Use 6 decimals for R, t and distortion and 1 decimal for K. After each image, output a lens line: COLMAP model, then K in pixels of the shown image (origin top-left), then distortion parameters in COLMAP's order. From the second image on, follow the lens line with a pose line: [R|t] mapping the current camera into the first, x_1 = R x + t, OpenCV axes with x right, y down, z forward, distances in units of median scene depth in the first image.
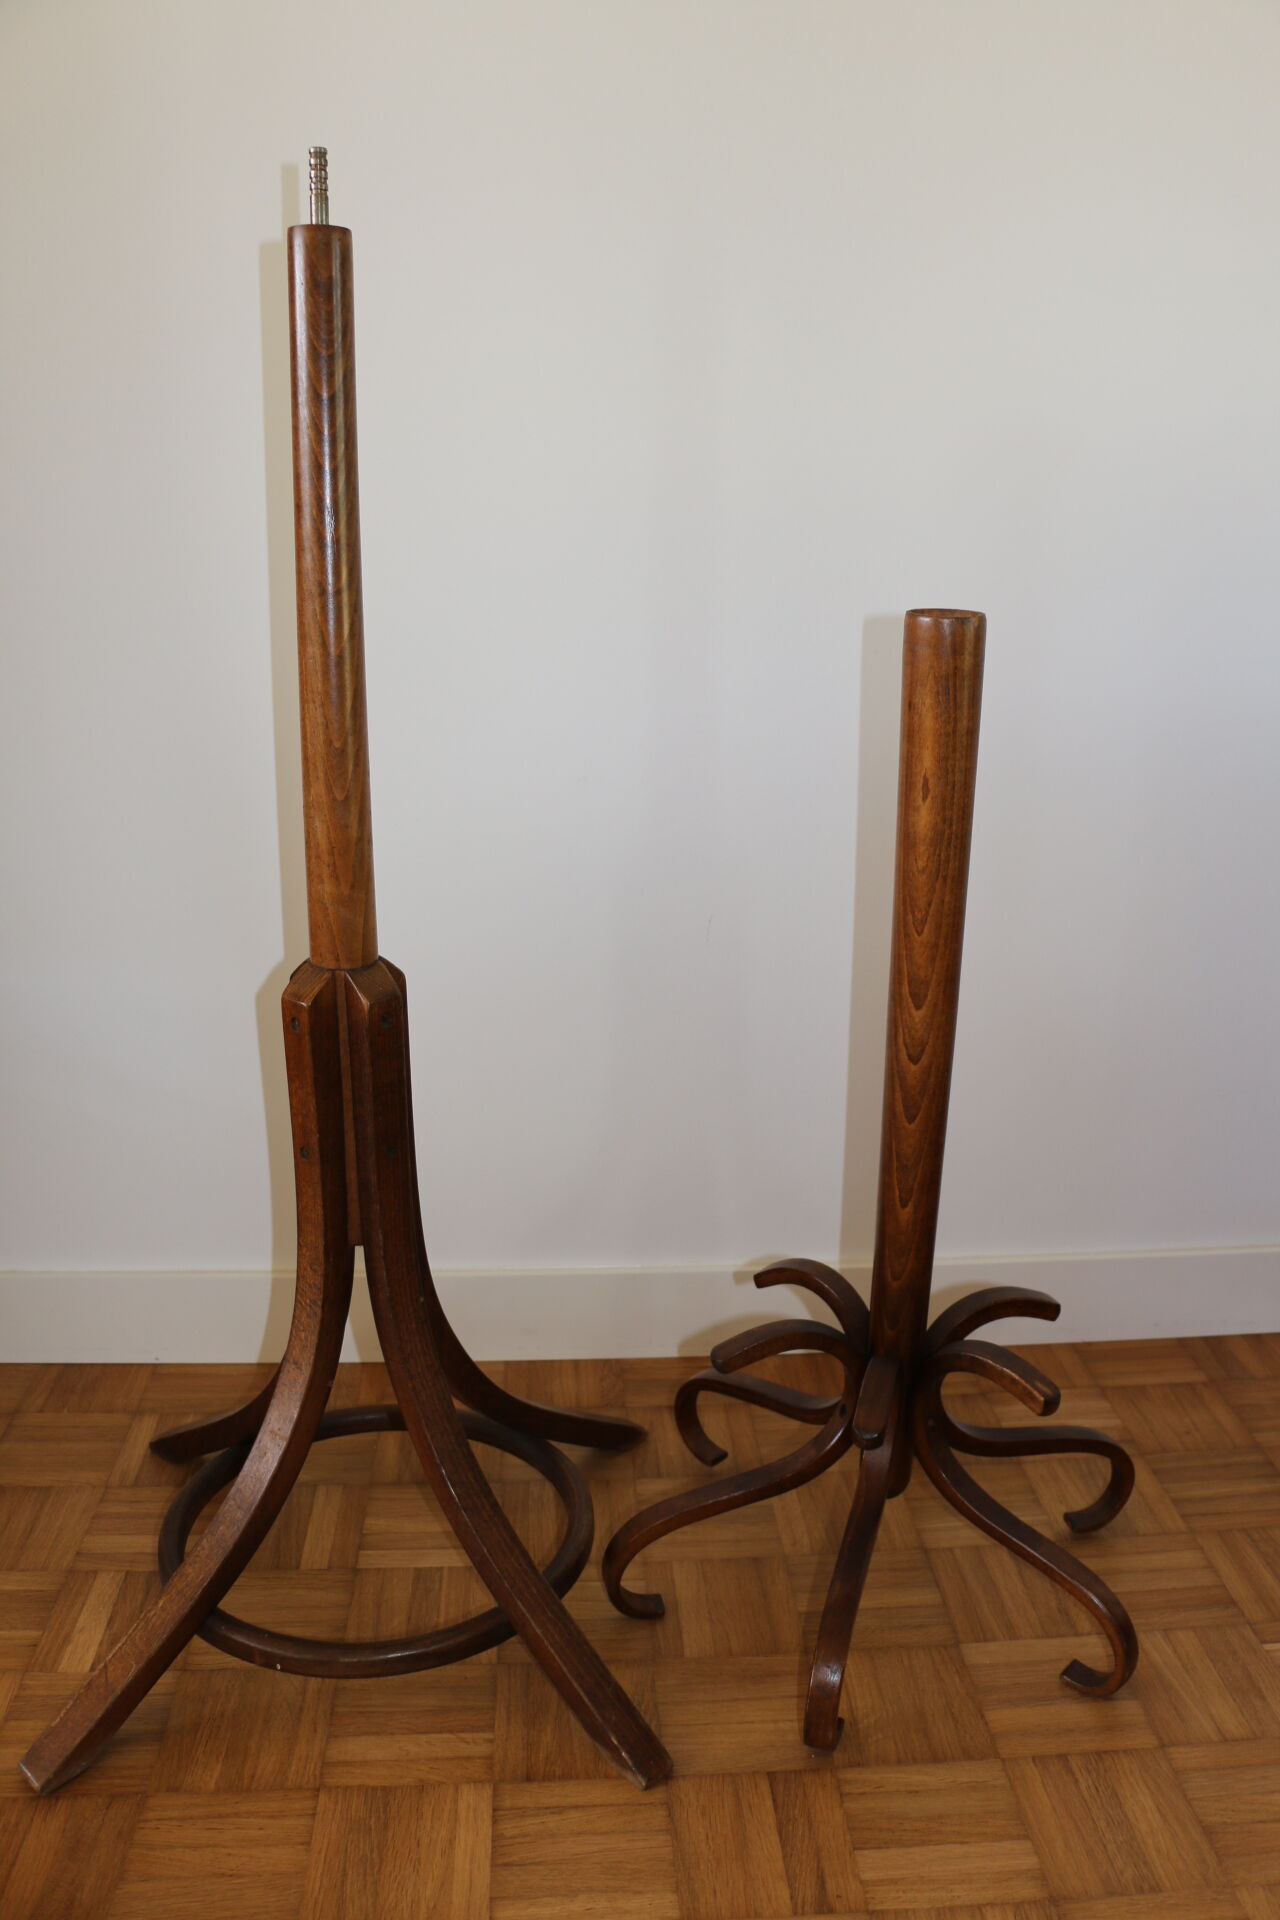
lens RADIAL K [[1547.7, 0, 640.0], [0, 1547.7, 960.0], [0, 0, 1]] dist [-0.197785, 0.167205]
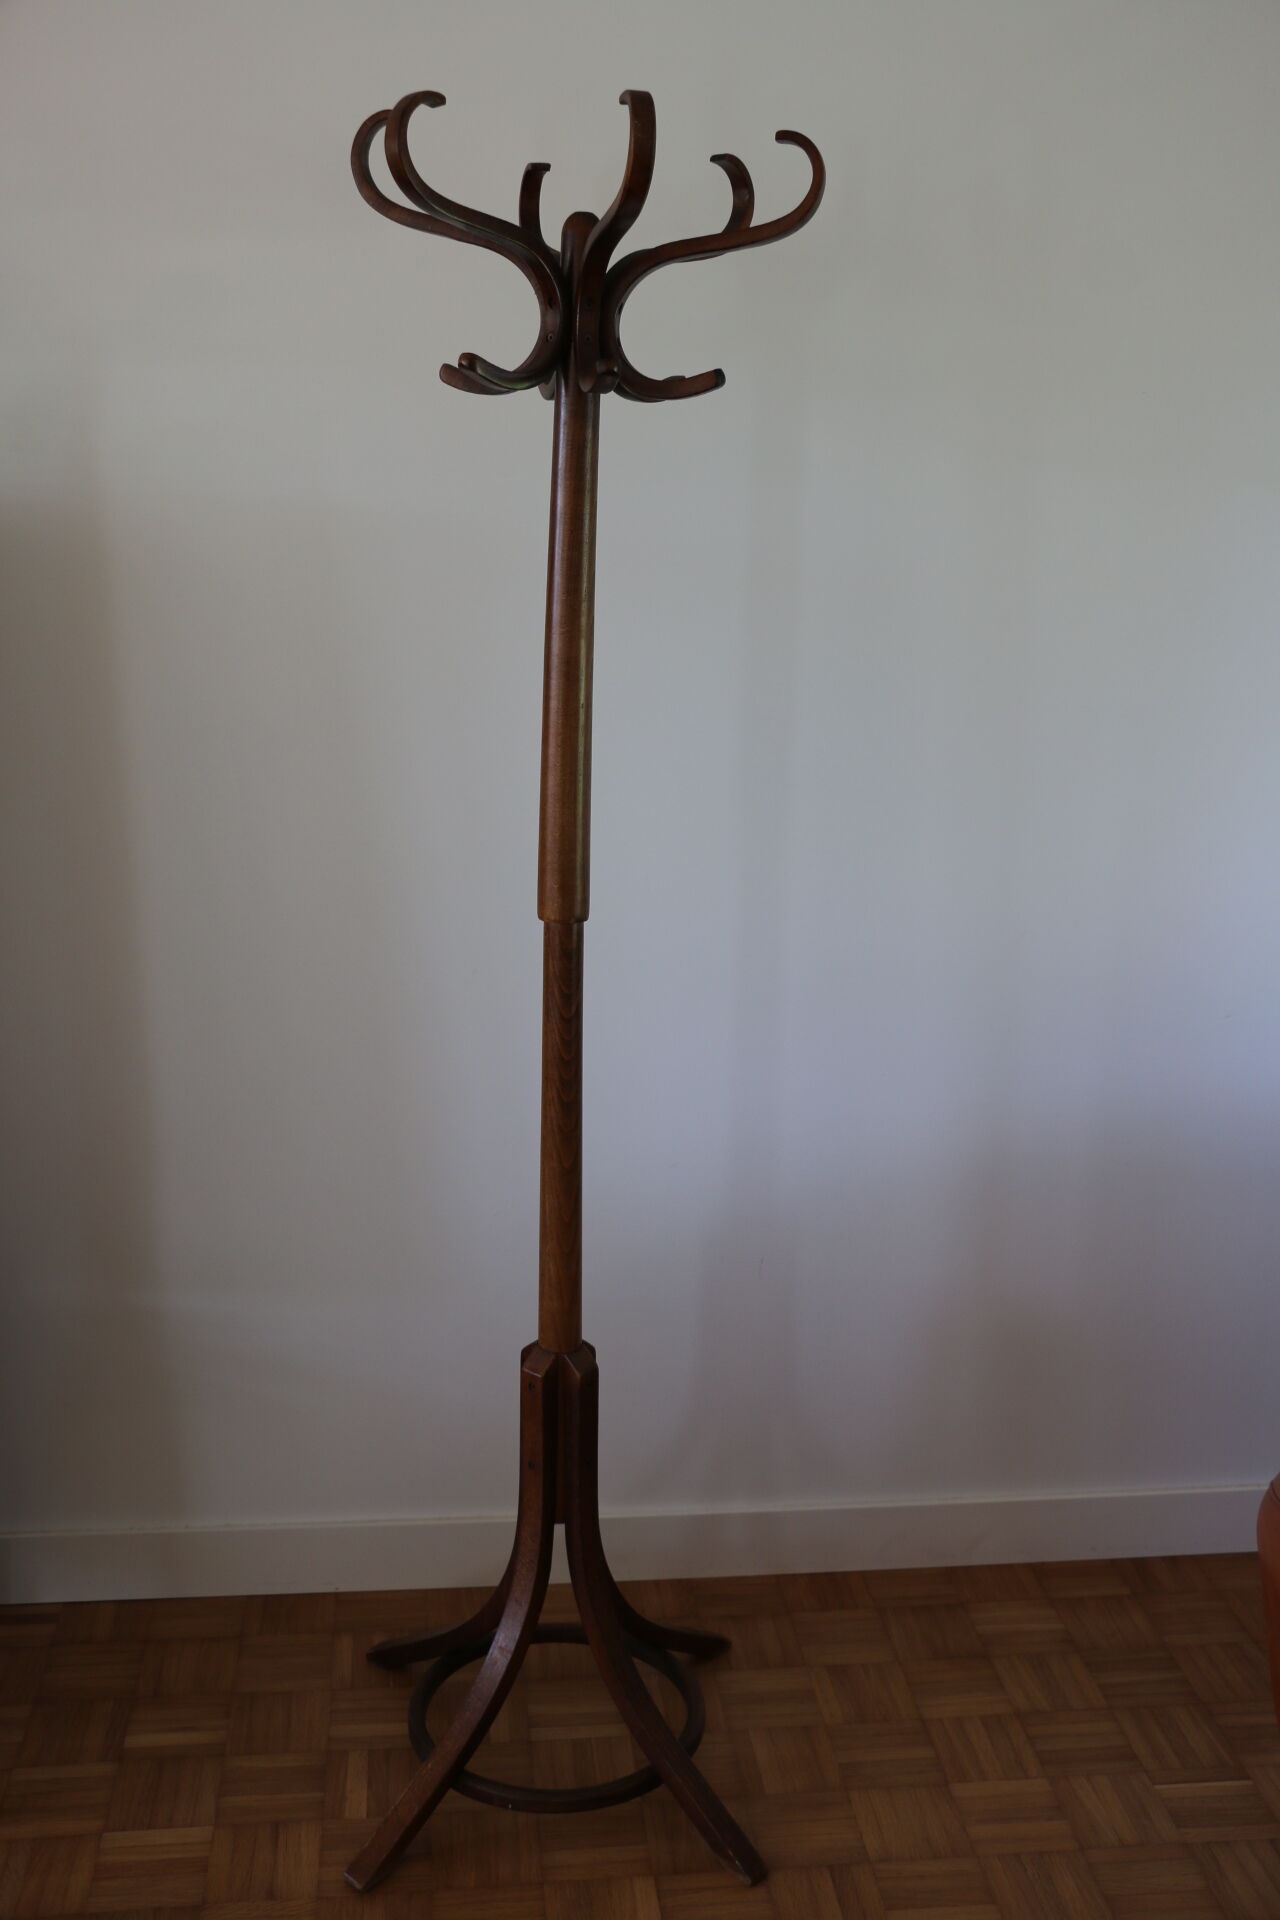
lens RADIAL K [[1903.8, 0, 640.0], [0, 1903.8, 960.0], [0, 0, 1]] dist [-0.080614, 0.121857]
pose [[0.998635, 0.002271, 0.052177, -0.200525], [-0.000619, 0.999499, -0.031640, -0.315362], [-0.052223, 0.031564, 0.998137, -0.922009]]
